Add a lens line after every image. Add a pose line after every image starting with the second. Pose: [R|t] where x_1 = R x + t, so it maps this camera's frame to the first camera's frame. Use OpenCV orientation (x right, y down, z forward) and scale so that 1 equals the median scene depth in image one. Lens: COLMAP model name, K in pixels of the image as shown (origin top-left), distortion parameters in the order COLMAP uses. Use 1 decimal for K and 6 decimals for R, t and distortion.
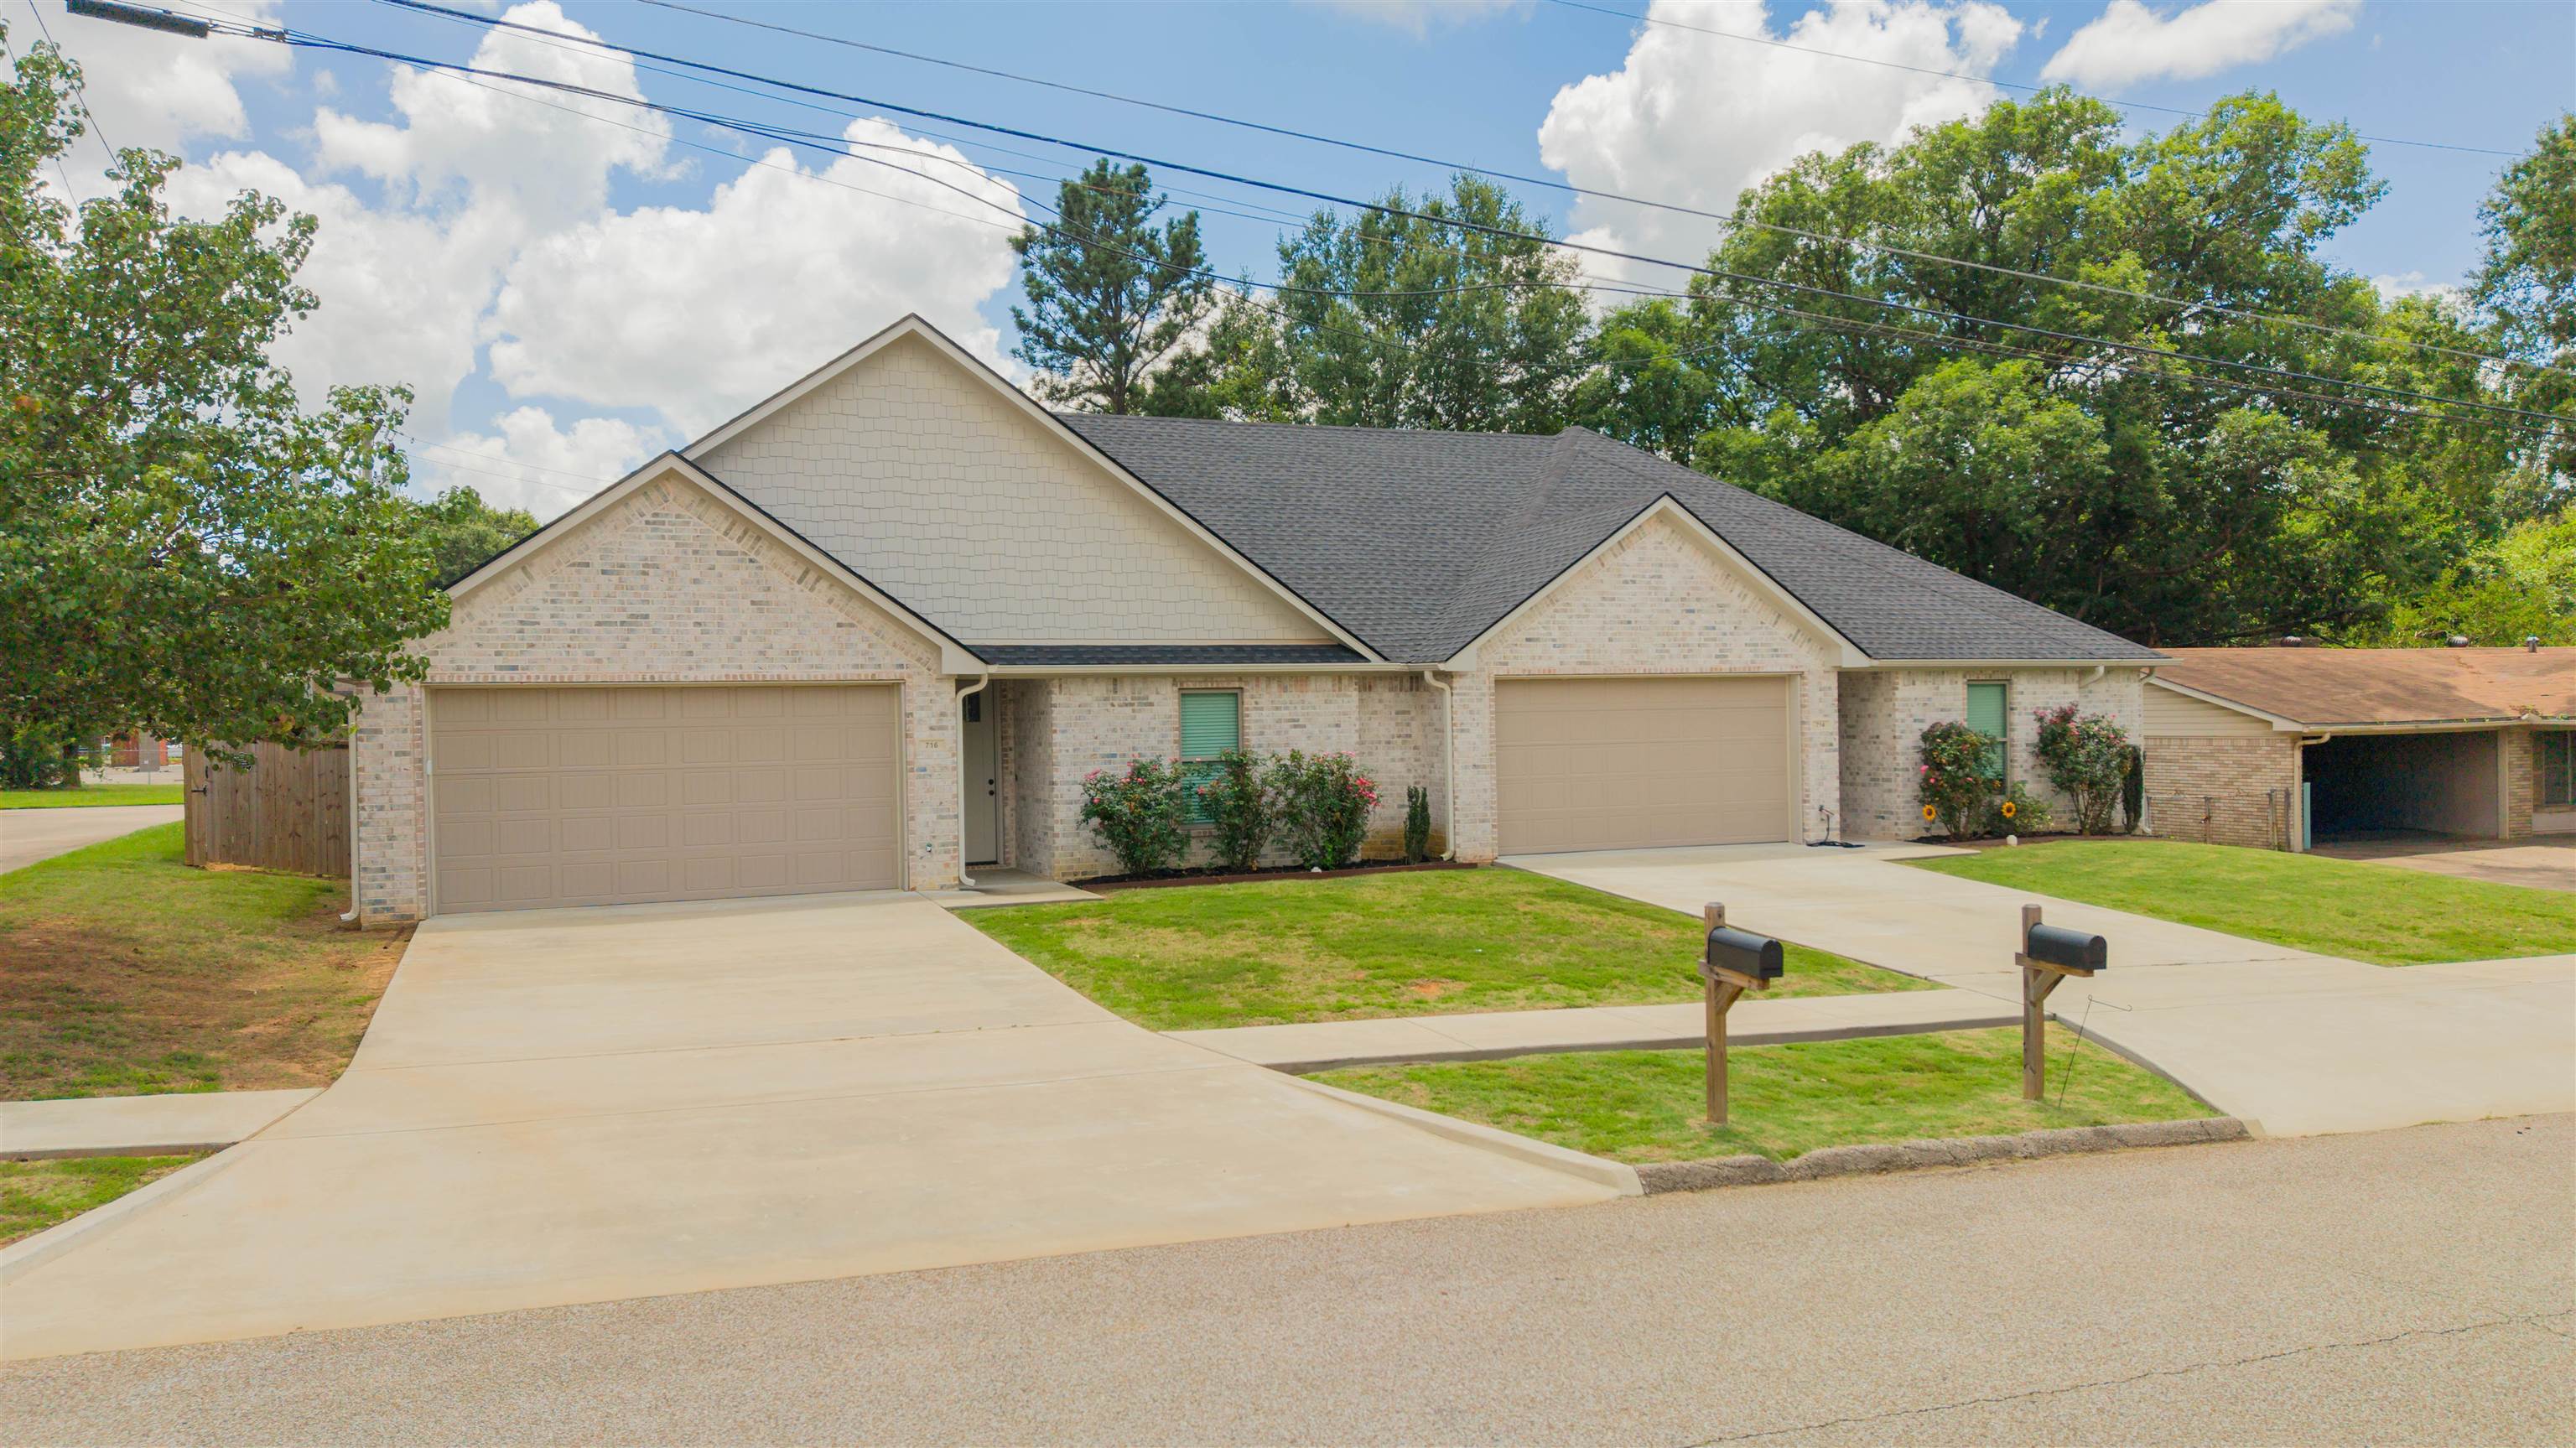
lens RADIAL K [[1796.6, 0, 1288.0], [0, 1796.6, 724.0], [0, 0, 1]] dist [0.162944, -0.364670]
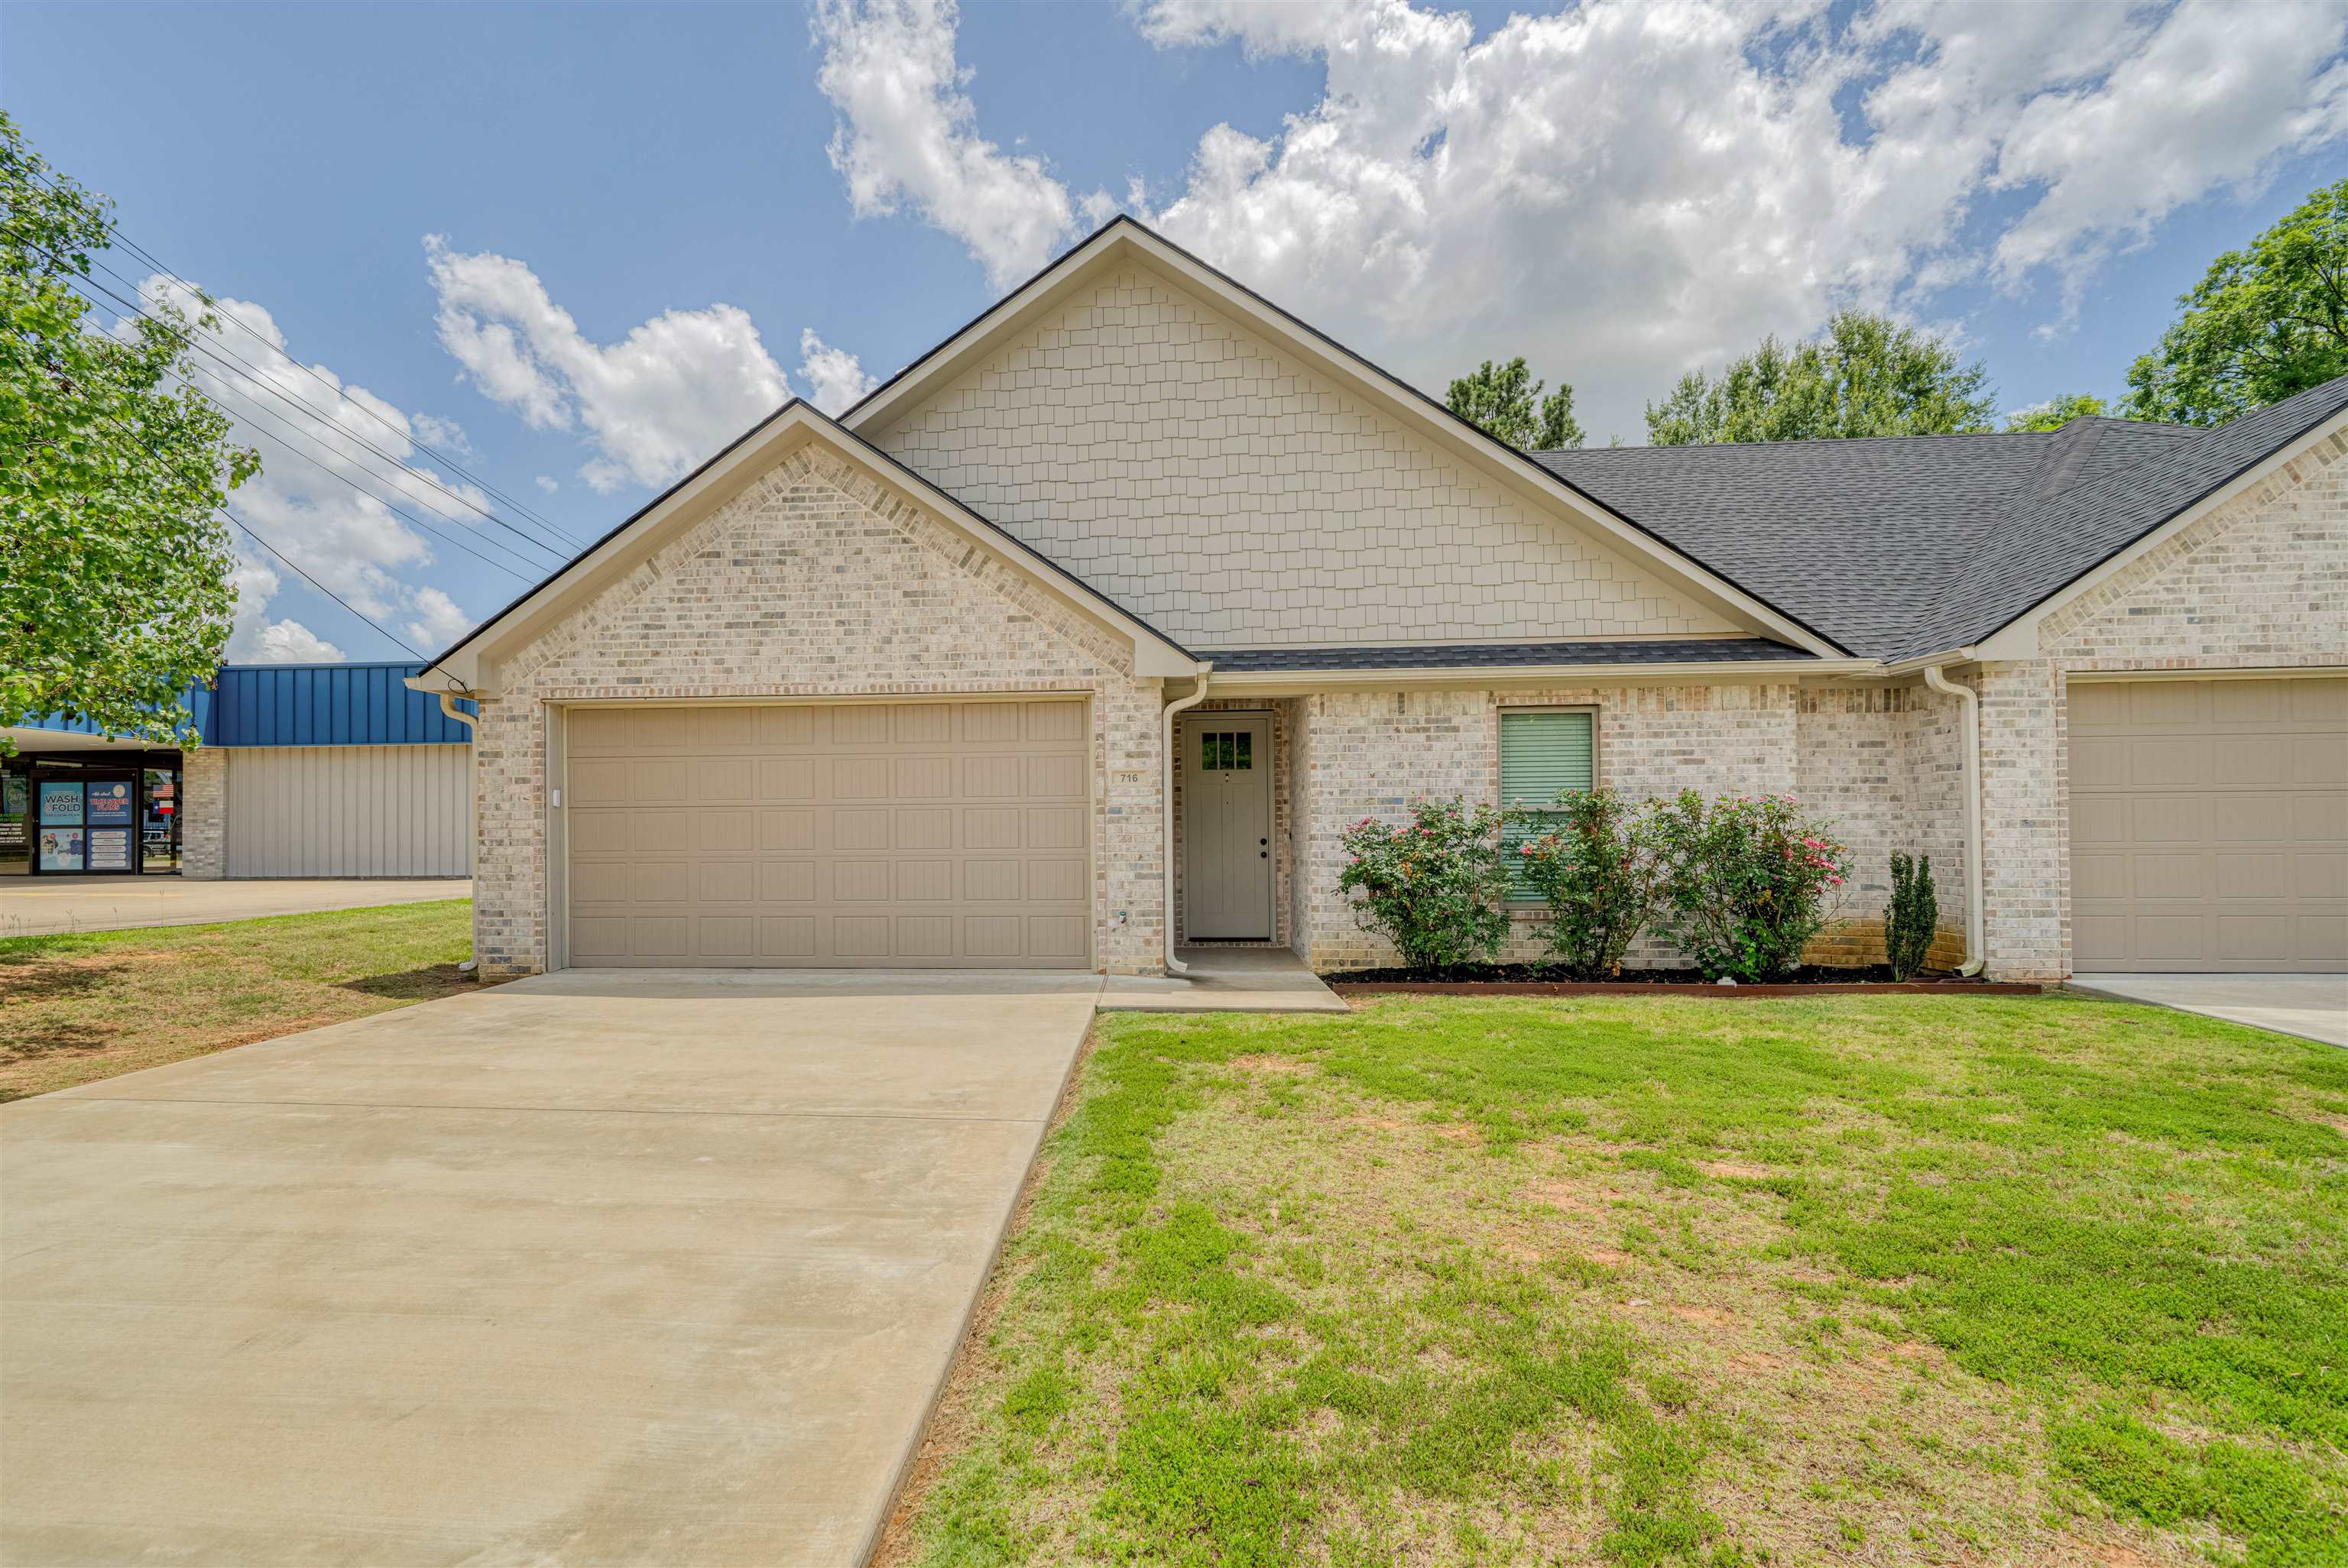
lens RADIAL K [[1047.3, 0, 1104.0], [0, 1047.3, 831.3], [0, 0, 1]] dist [0.004004, 0.000688]
pose [[0.887572, 0.004690, -0.460645, -0.008812], [-0.011373, 0.999866, -0.011734, 0.035835], [0.460529, 0.015654, 0.887507, 0.573418]]
